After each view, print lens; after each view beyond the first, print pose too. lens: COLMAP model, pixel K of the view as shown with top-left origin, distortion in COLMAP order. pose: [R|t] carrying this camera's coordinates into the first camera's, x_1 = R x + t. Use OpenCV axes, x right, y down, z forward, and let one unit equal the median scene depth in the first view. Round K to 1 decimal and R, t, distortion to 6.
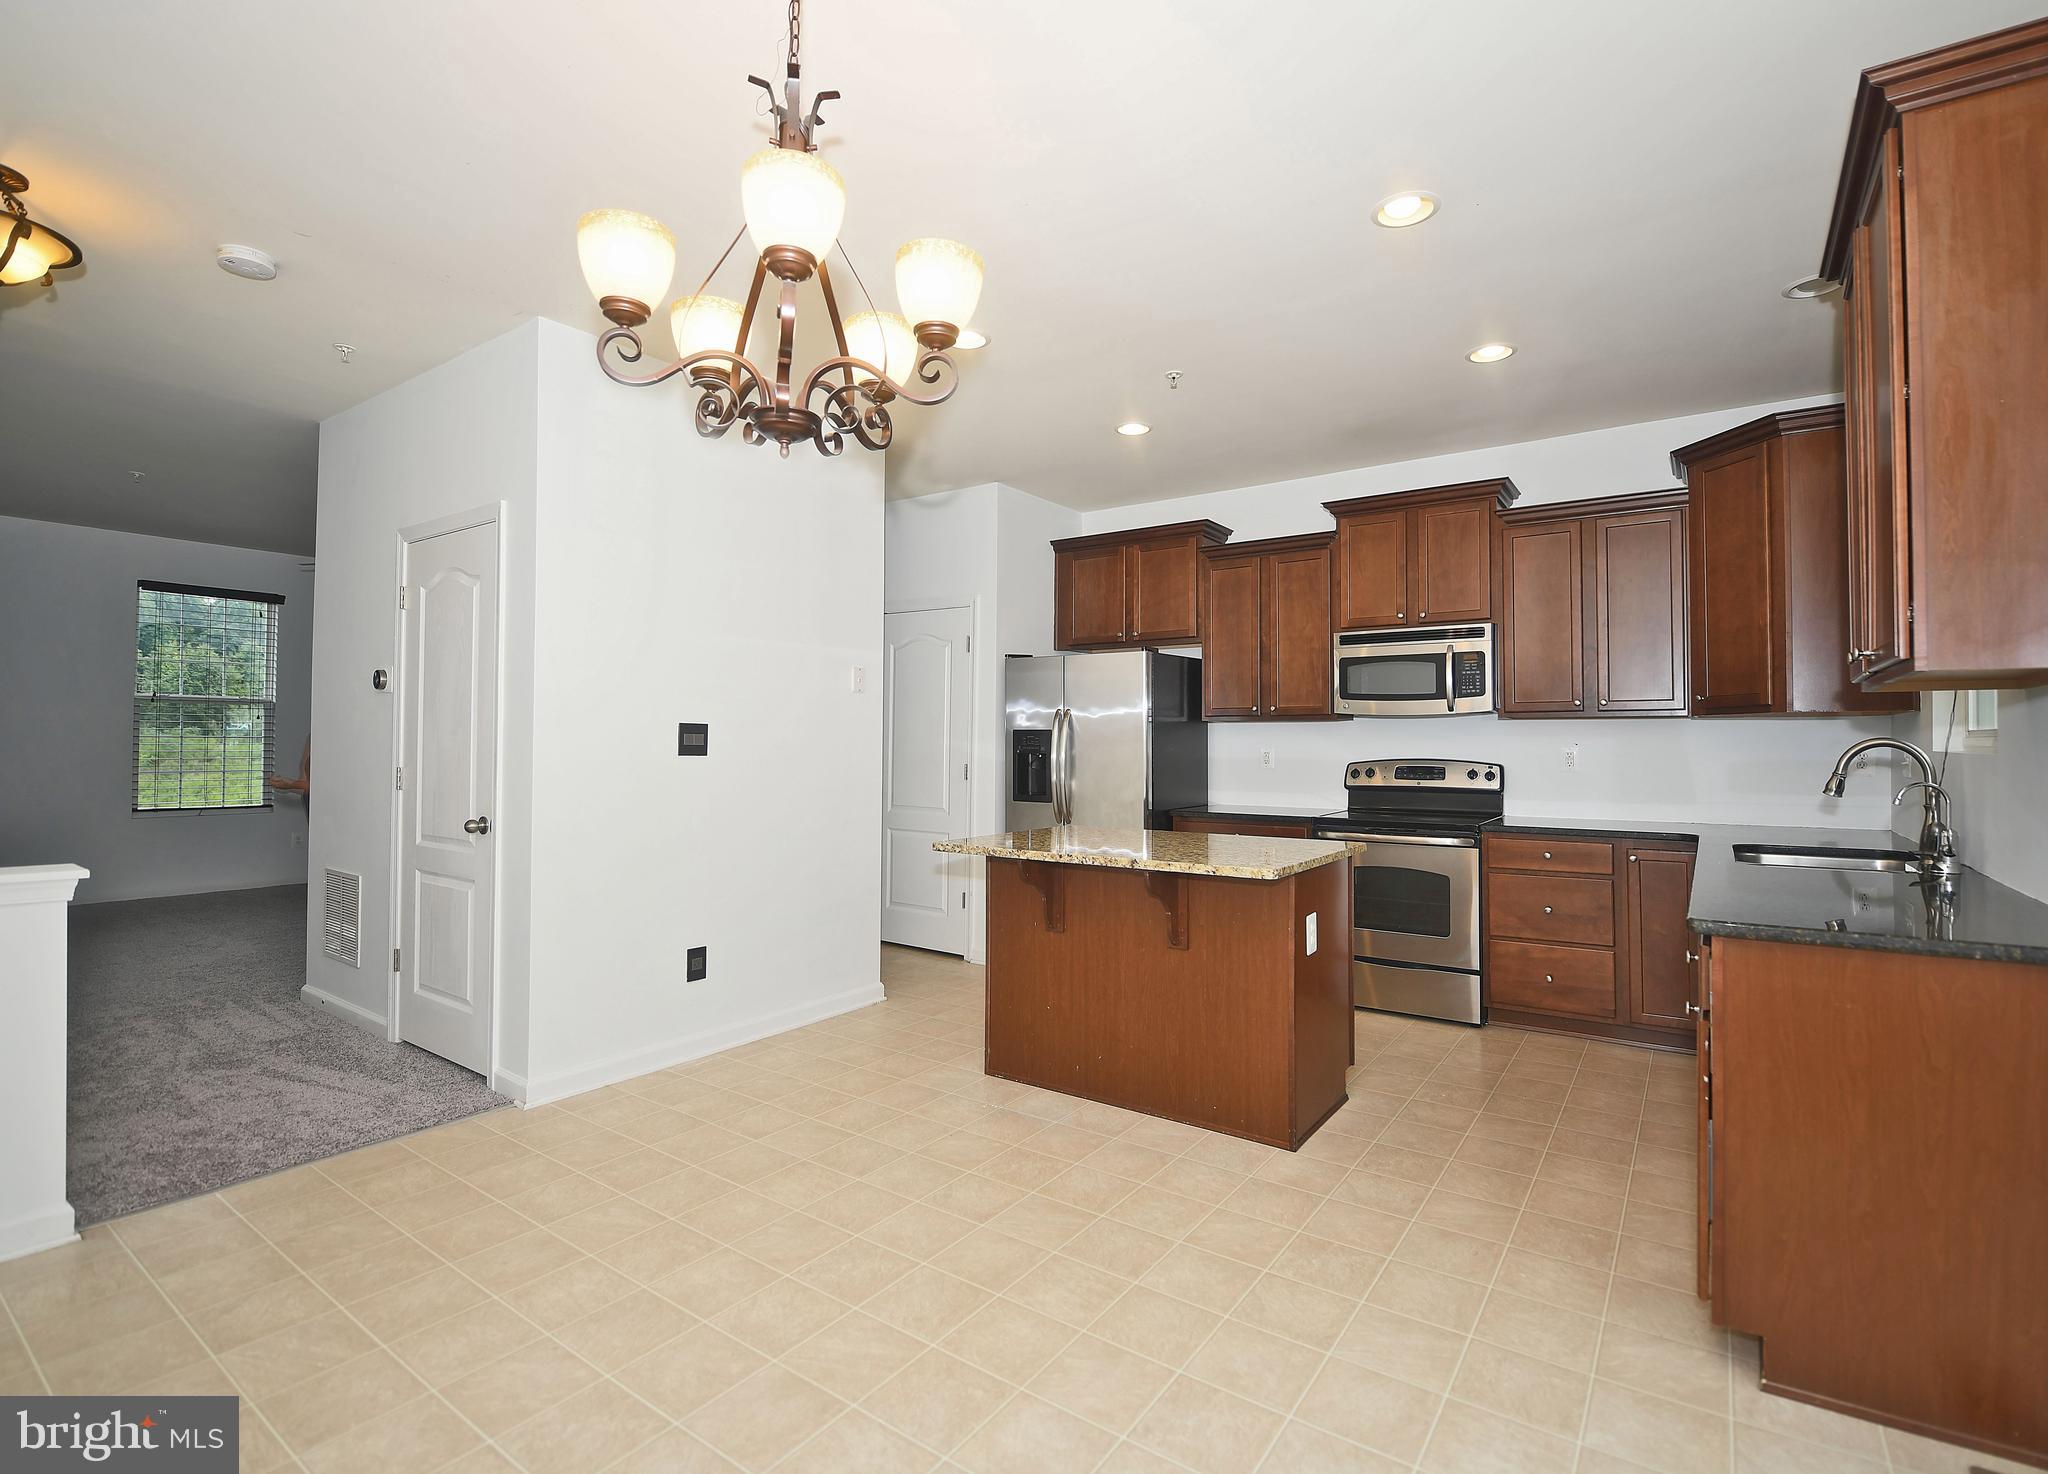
lens RADIAL K [[946.9, 0, 1022.2], [0, 946.9, 737.2], [0, 0, 1]] dist [-0.014685, -0.000814]
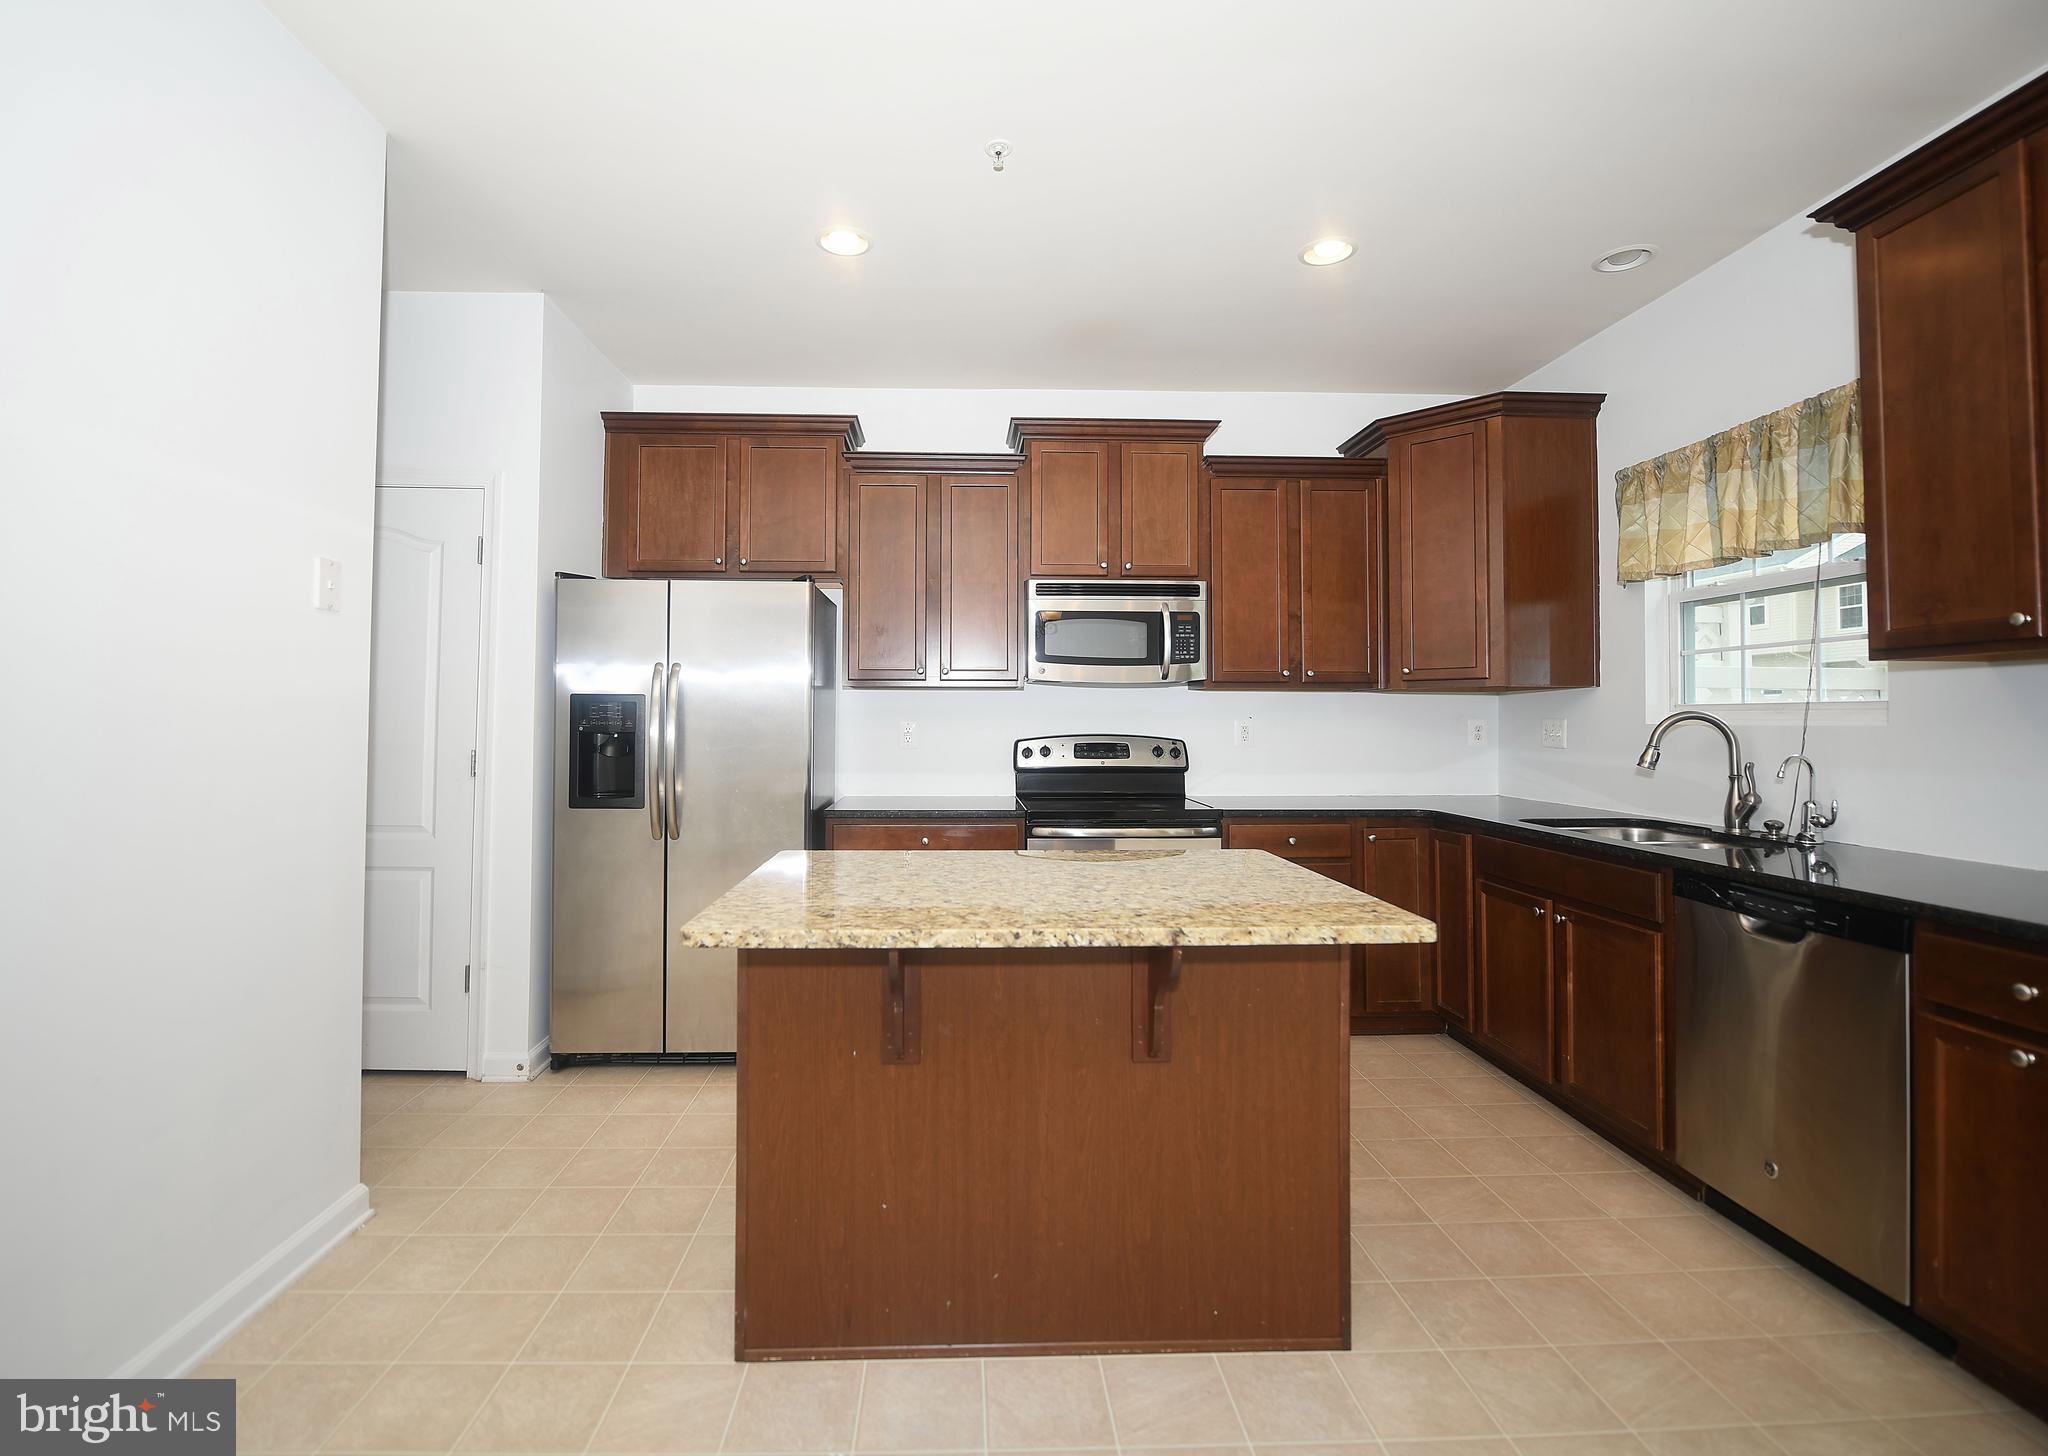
lens RADIAL K [[946.9, 0, 1027.7], [0, 946.9, 705.7], [0, 0, 1]] dist [-0.014685, -0.000814]
pose [[0.798839, 0.009051, 0.601476, -0.159690], [-0.004663, 0.999950, -0.008854, 0.004717], [-0.601526, 0.004268, 0.798841, 0.360829]]
